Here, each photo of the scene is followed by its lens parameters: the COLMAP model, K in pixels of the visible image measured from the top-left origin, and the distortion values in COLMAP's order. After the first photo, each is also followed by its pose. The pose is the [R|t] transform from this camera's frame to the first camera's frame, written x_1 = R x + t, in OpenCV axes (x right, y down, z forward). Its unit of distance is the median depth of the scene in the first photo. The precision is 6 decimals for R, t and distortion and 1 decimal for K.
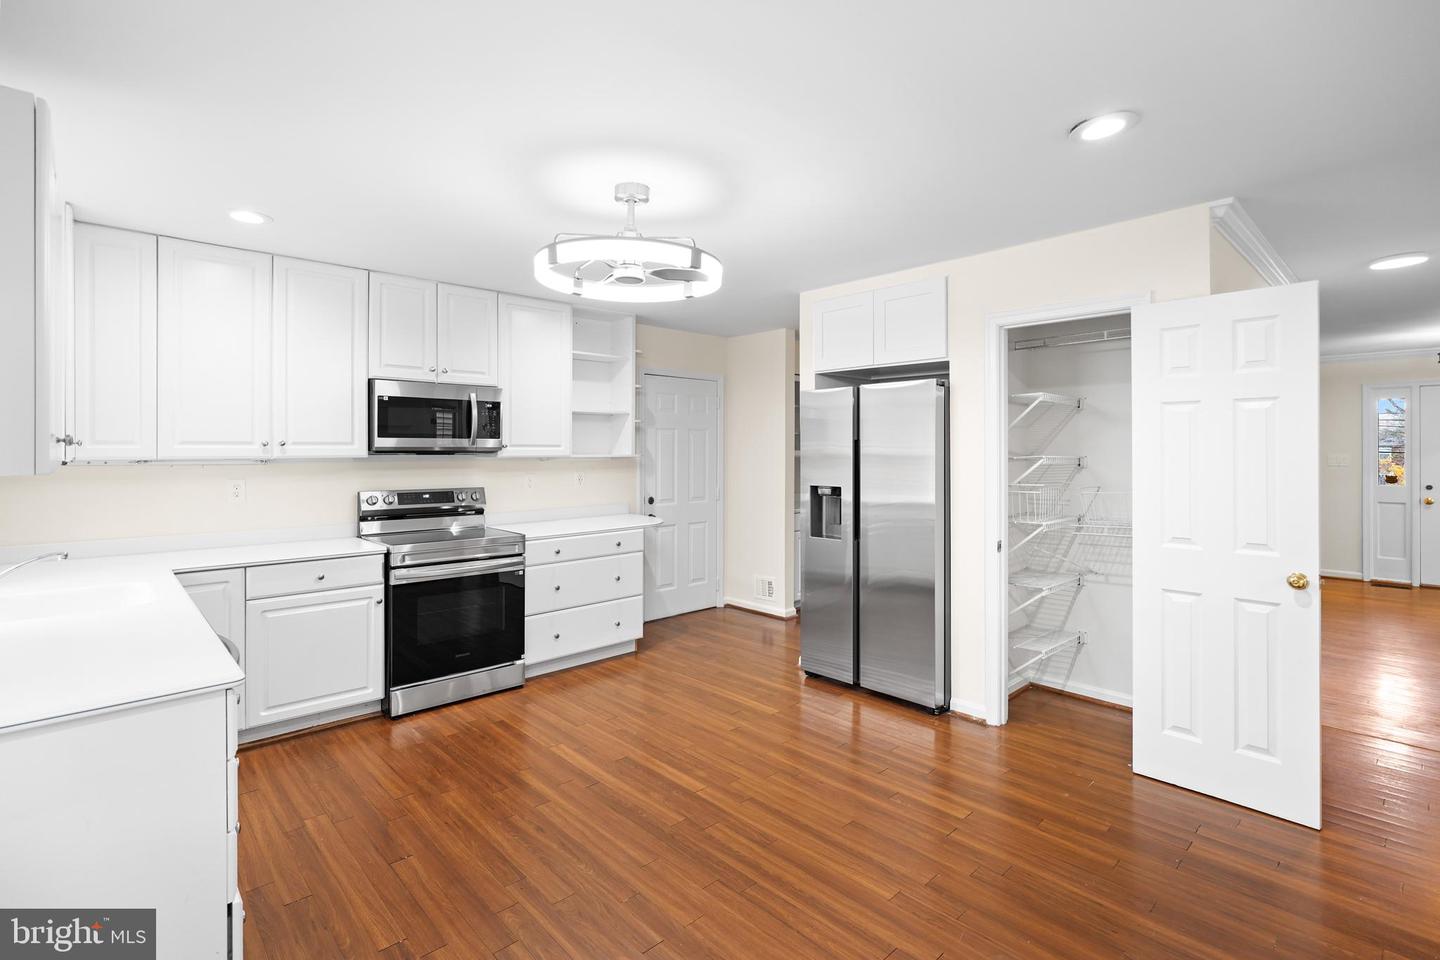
lens RADIAL K [[674.8, 0, 721.1], [0, 674.8, 447.9], [0, 0, 1]] dist [-0.000466, 0.000037]
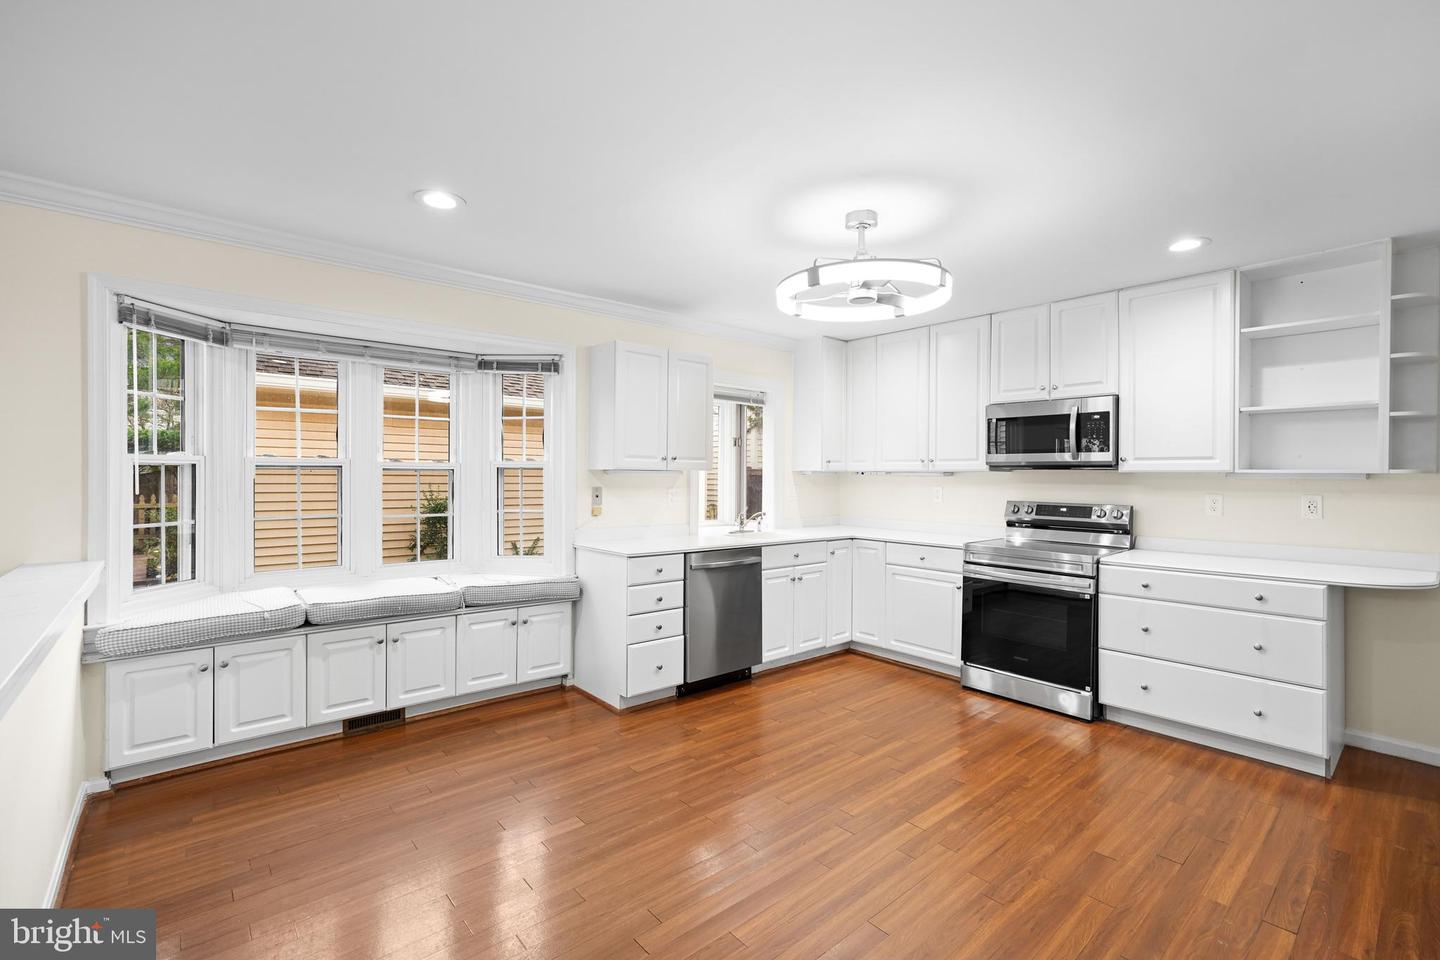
lens RADIAL K [[640.3, 0, 714.5], [0, 640.3, 474.6], [0, 0, 1]] dist [-0.002544, 0.000100]
pose [[-0.048316, -0.000856, -0.998832, 0.640646], [-0.004378, 0.999990, -0.000645, 0.023380], [0.998822, 0.004342, -0.048319, 0.578119]]
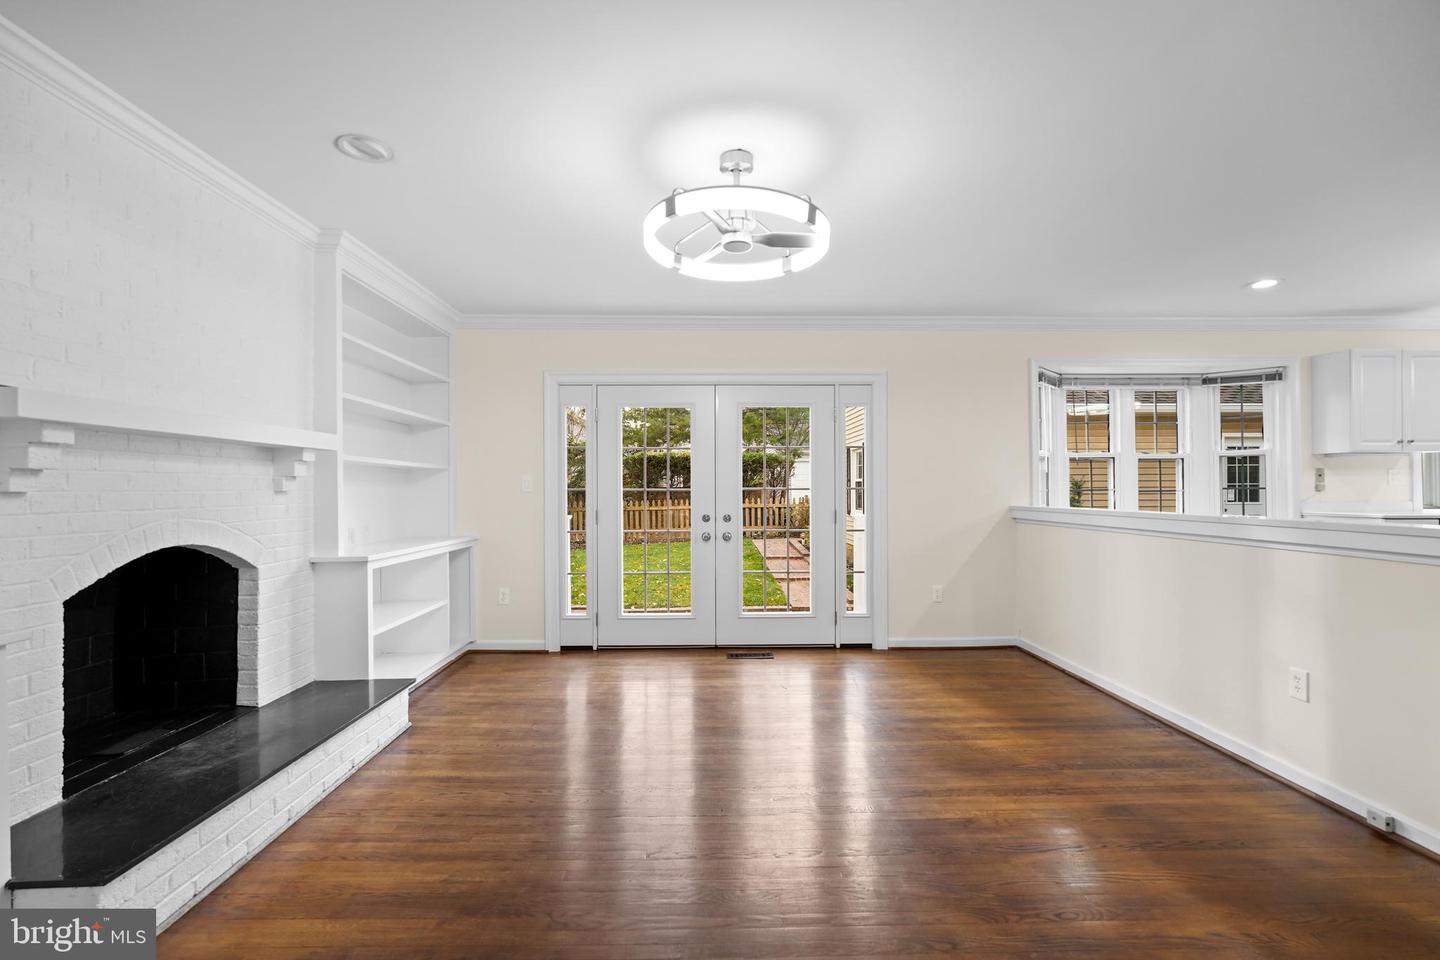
lens RADIAL K [[628.0, 0, 720.7], [0, 628.0, 485.2], [0, 0, 1]] dist [-0.000931, 0.000179]
pose [[-0.669322, 0.001270, -0.742971, 1.412302], [0.007999, 0.999953, -0.005497, 0.078909], [0.742929, -0.009622, -0.669301, 0.270238]]
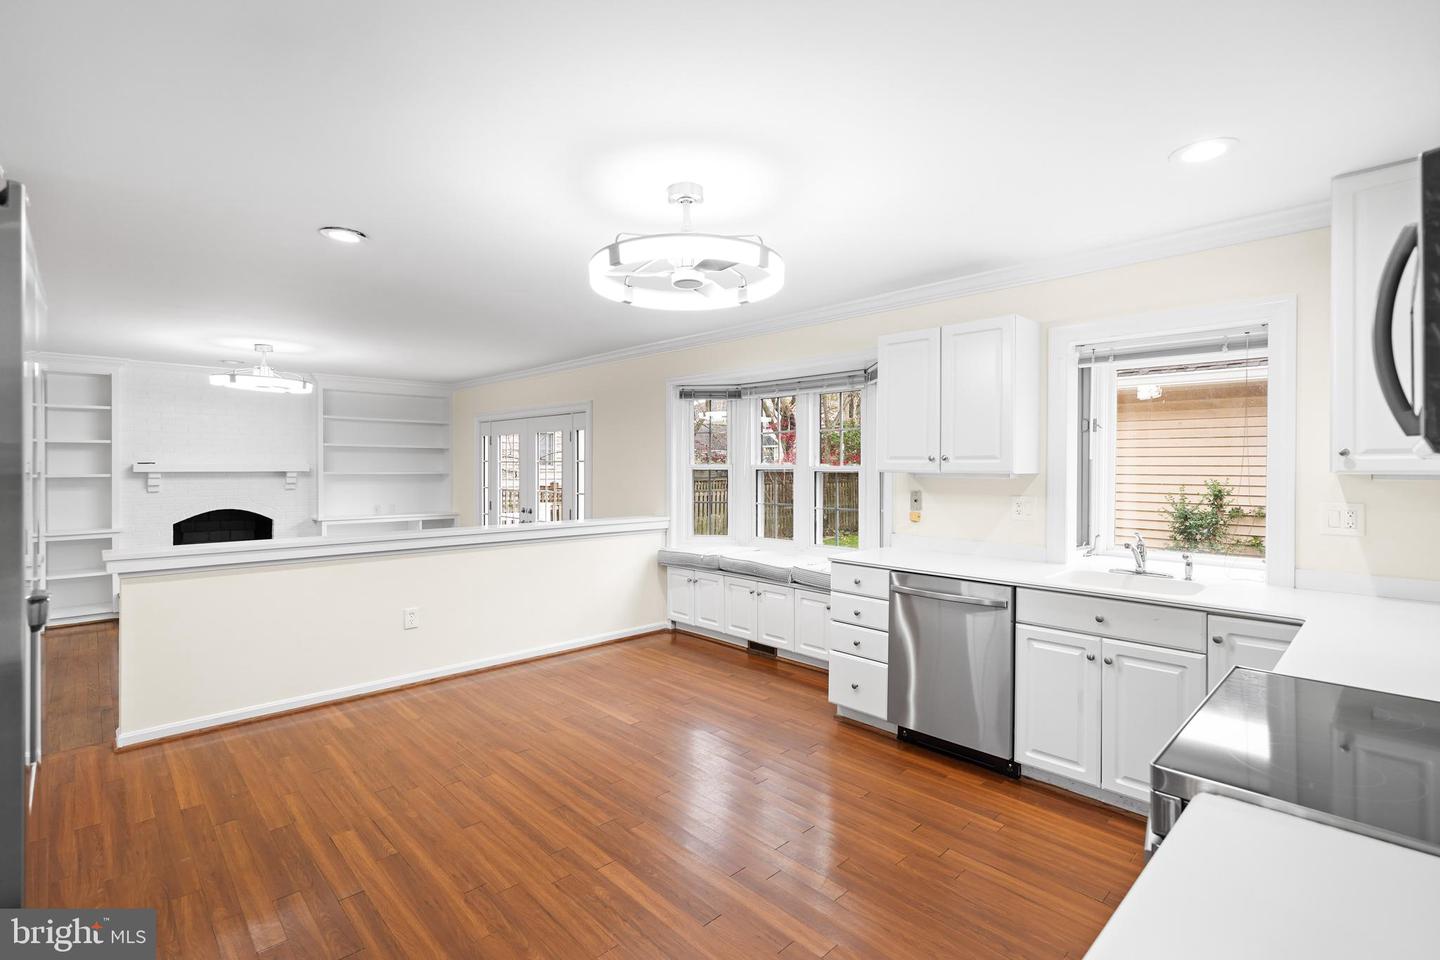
lens RADIAL K [[667.7, 0, 720.7], [0, 667.7, 467.5], [0, 0, 1]] dist [0.000949, 0.000325]
pose [[-0.999935, -0.001099, -0.011361, -0.122239], [-0.001102, 0.999999, 0.000235, 0.008019], [0.011360, 0.000248, -0.999935, 1.380970]]
